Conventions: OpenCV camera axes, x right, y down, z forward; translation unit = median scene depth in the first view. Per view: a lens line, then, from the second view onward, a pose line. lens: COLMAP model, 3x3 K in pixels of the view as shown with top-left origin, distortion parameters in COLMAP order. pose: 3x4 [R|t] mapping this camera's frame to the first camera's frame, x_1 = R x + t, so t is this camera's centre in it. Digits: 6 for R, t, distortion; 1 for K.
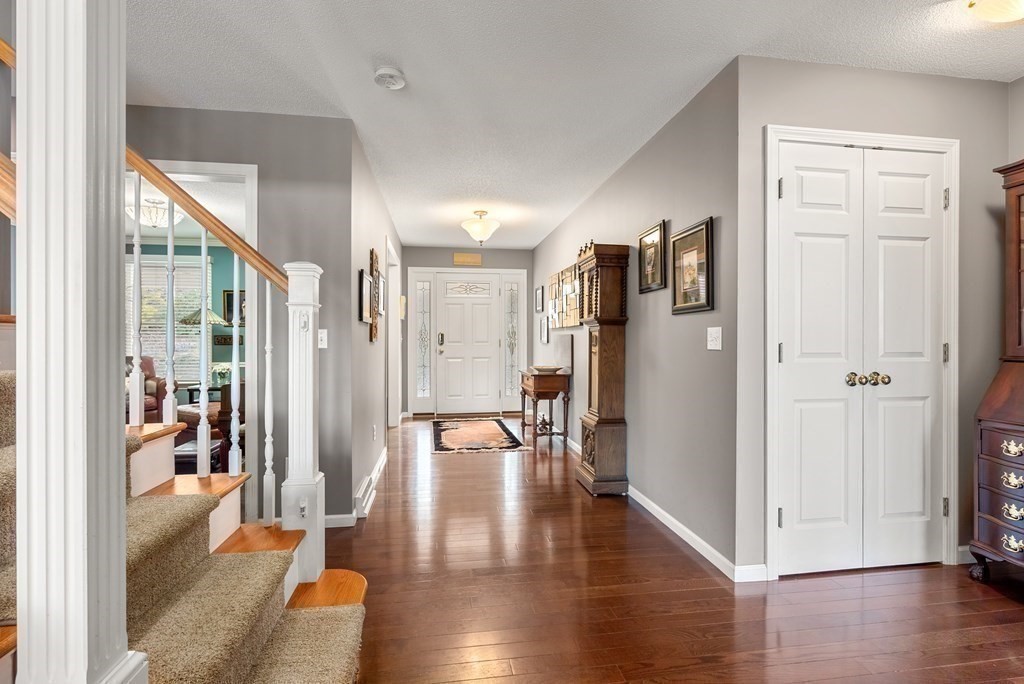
lens RADIAL K [[469.1, 0, 509.6], [0, 469.1, 342.4], [0, 0, 1]] dist [-0.005305, 0.001350]
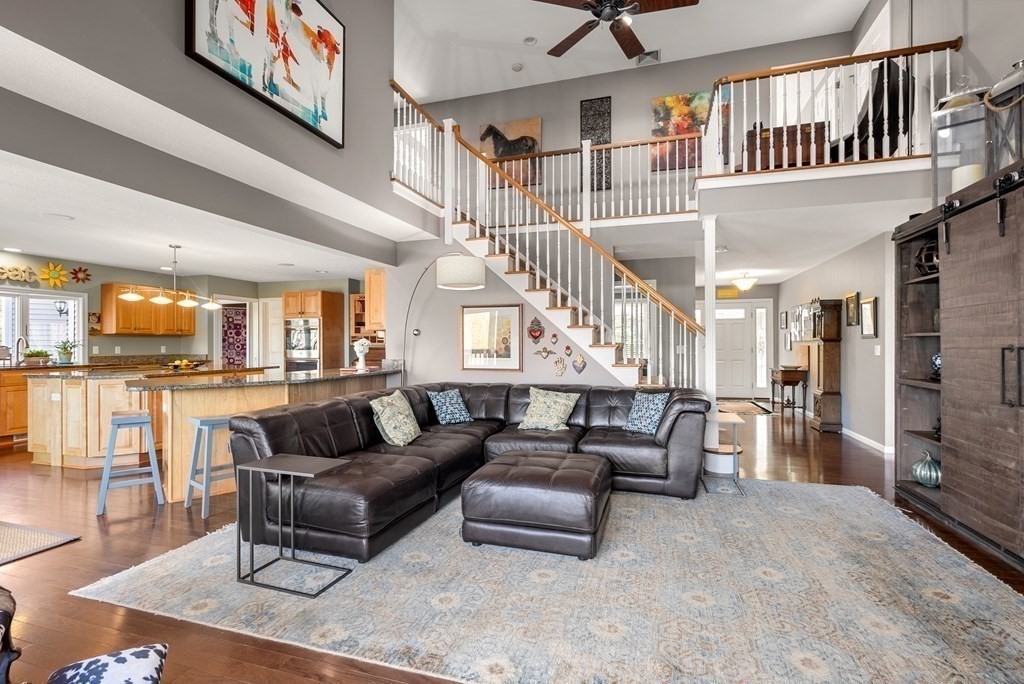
lens RADIAL K [[469.1, 0, 509.0], [0, 469.1, 343.3], [0, 0, 1]] dist [-0.005305, 0.001350]
pose [[0.898713, -0.005315, -0.438505, -0.086582], [0.003206, 0.999979, -0.005549, -0.018582], [0.438526, 0.003581, 0.898711, -0.897347]]
